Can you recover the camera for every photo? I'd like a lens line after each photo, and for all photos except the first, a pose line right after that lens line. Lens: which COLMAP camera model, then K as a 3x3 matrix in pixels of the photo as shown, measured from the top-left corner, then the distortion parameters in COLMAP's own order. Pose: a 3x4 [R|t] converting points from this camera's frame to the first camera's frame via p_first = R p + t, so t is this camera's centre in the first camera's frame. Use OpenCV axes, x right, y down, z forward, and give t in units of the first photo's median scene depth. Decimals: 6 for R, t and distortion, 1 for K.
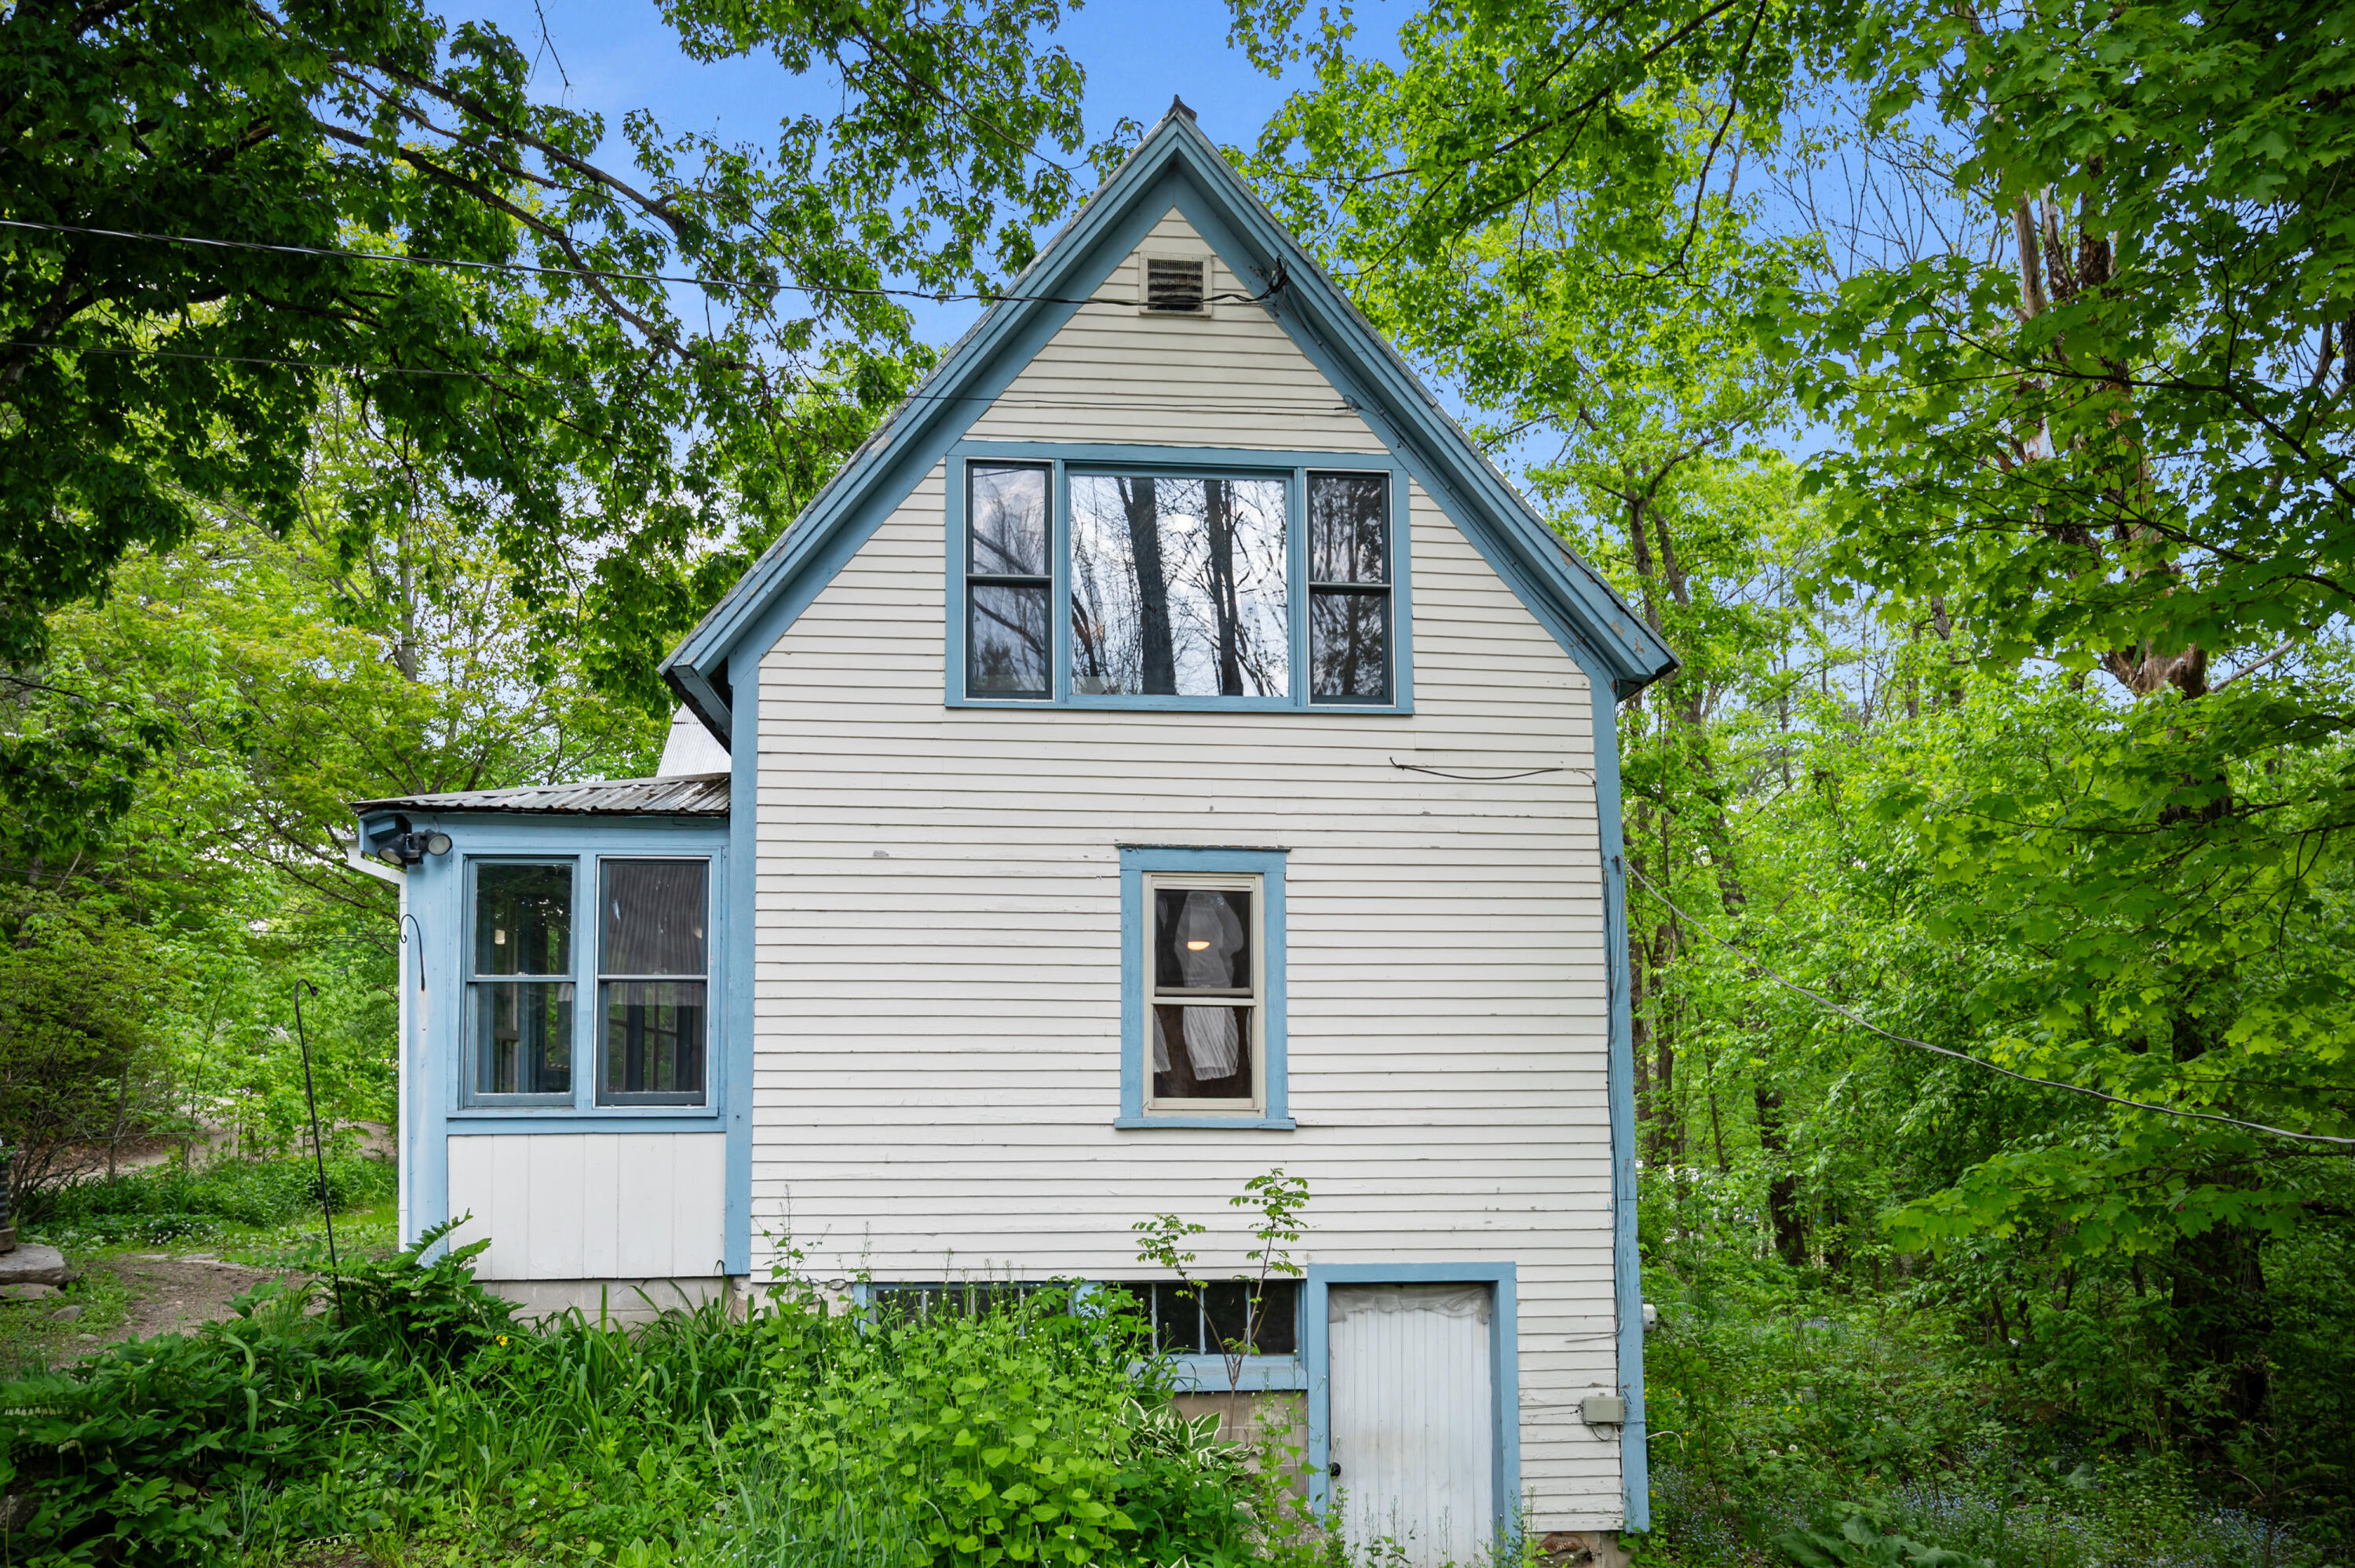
lens RADIAL K [[1569.5, 0, 1178.9], [0, 1569.5, 787.1], [0, 0, 1]] dist [-0.027288, 0.003309]
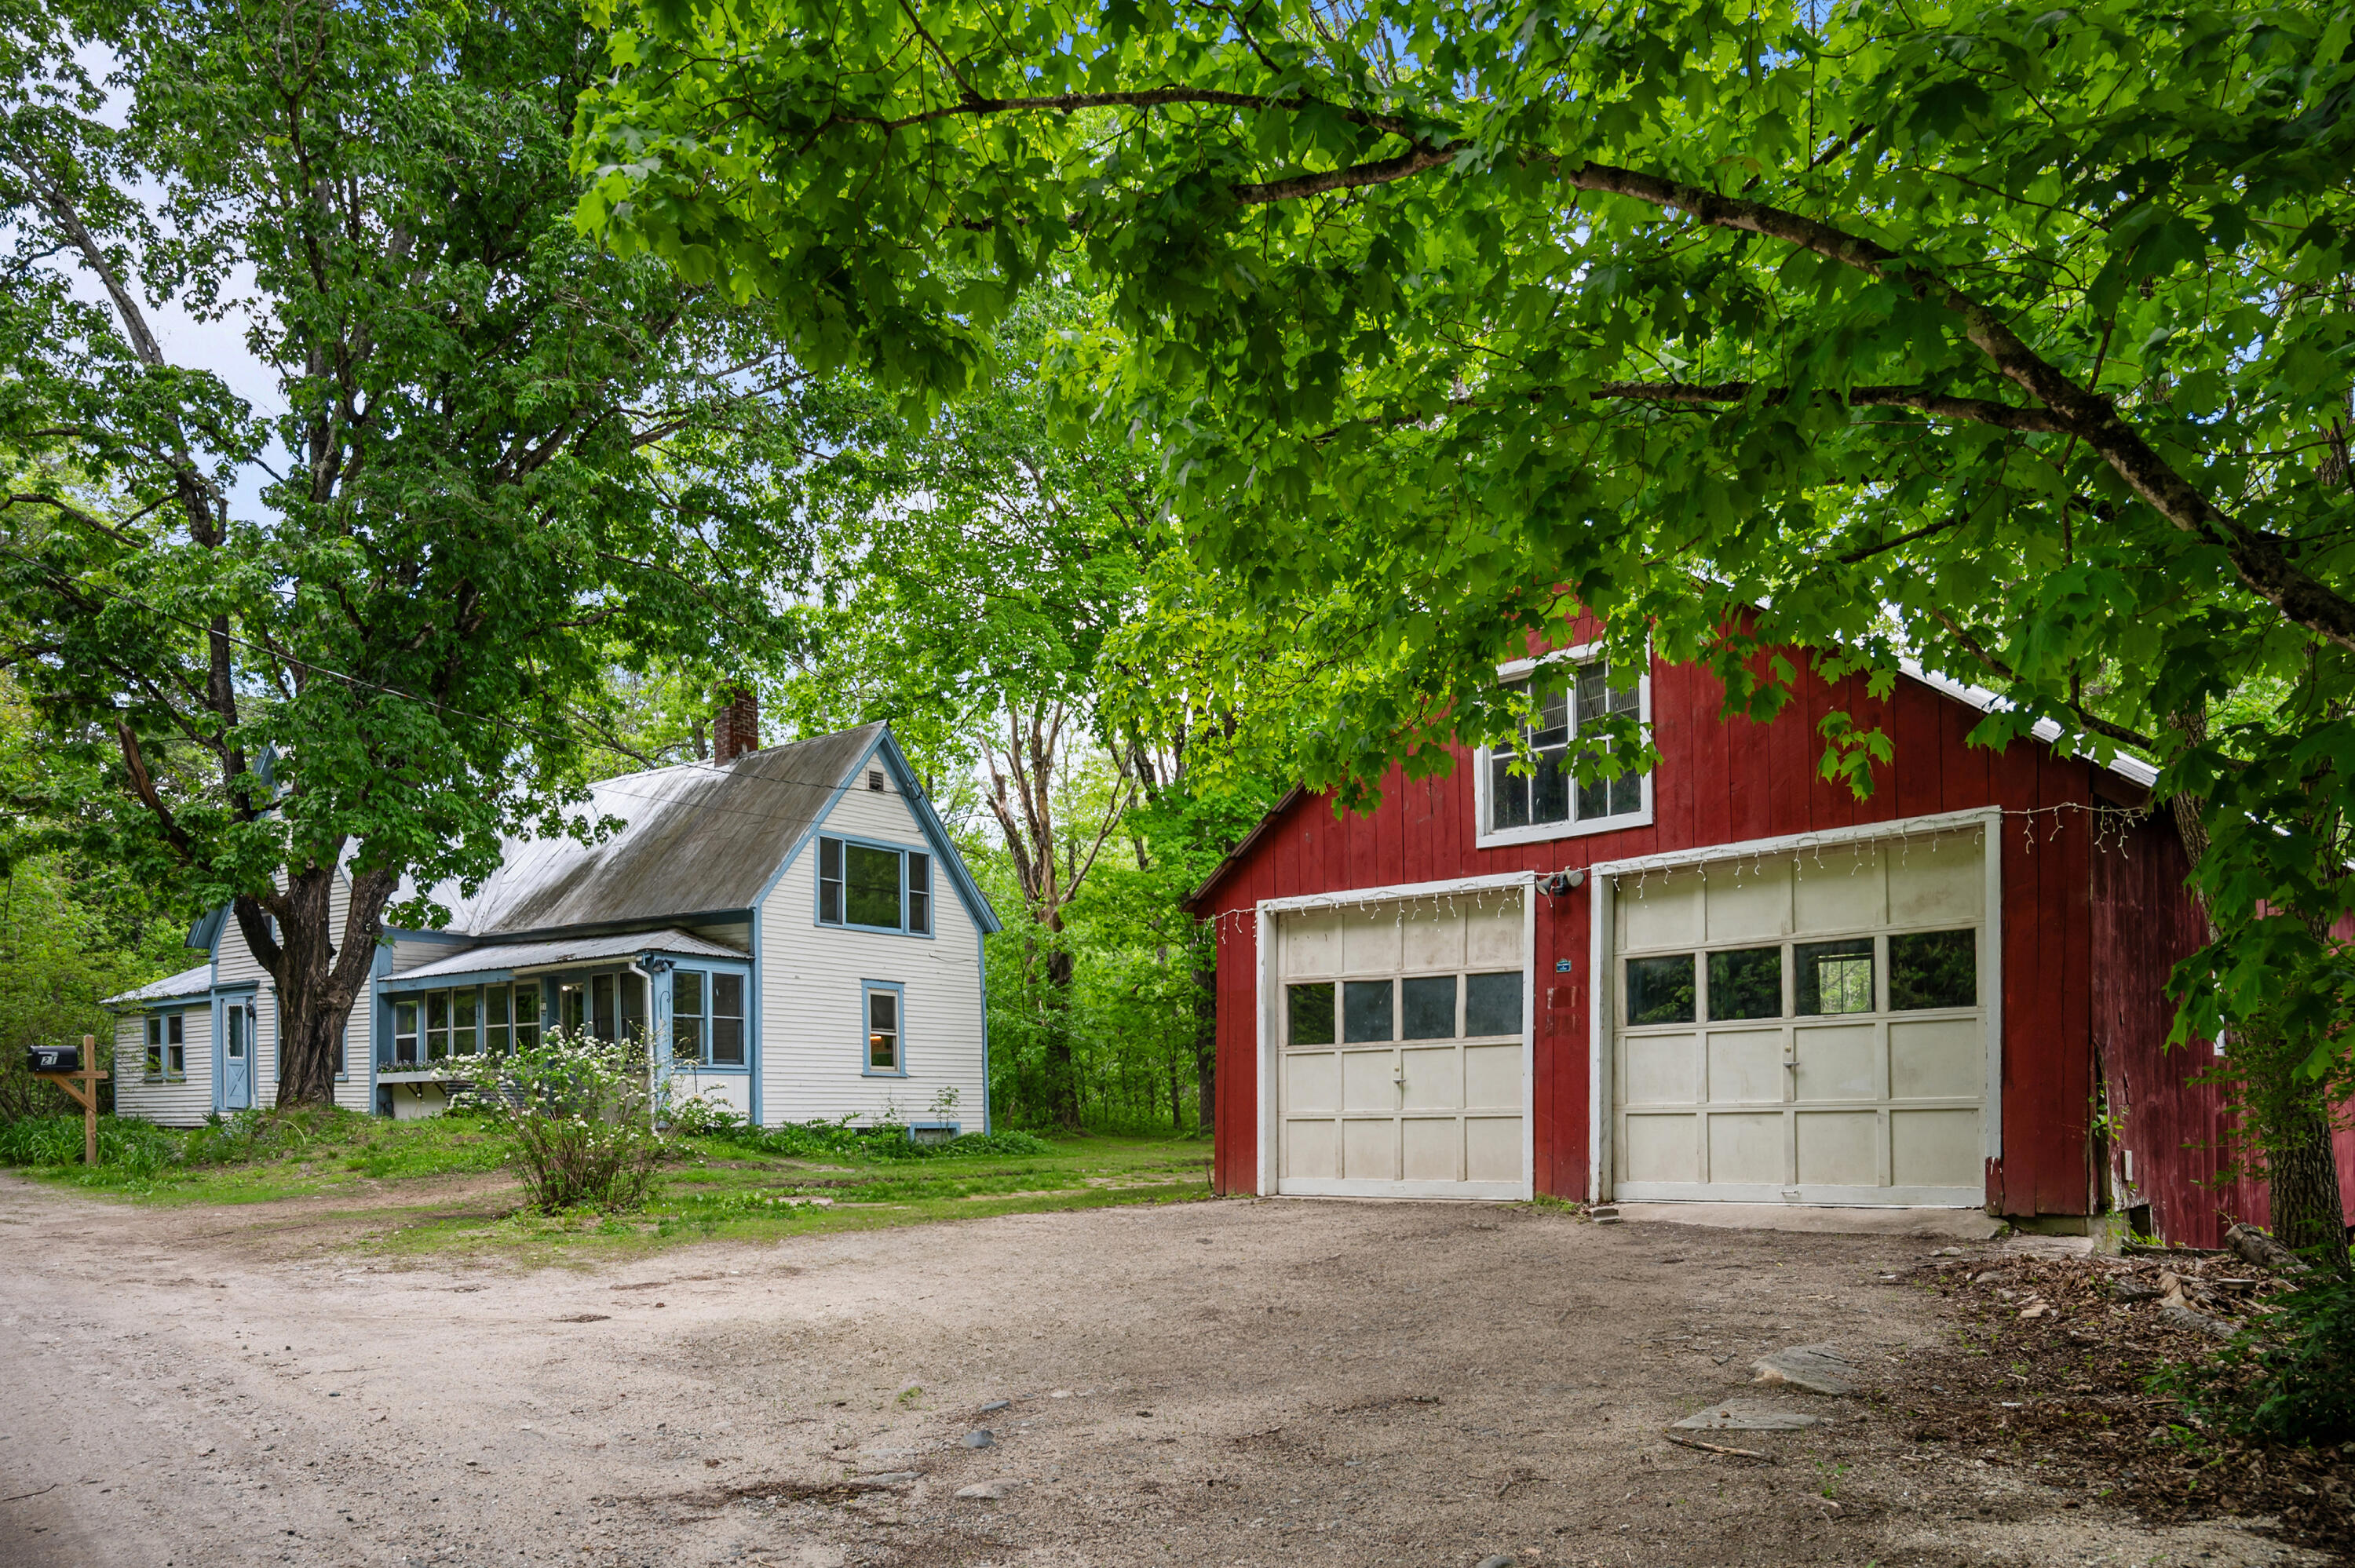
lens RADIAL K [[1569.5, 0, 1176.7], [0, 1569.5, 784.9], [0, 0, 1]] dist [-0.027288, 0.003309]
pose [[0.968260, -0.011917, -0.249660, 1.165427], [0.011665, 0.999929, -0.002487, -0.281640], [0.249671, -0.000505, 0.968330, -1.529198]]
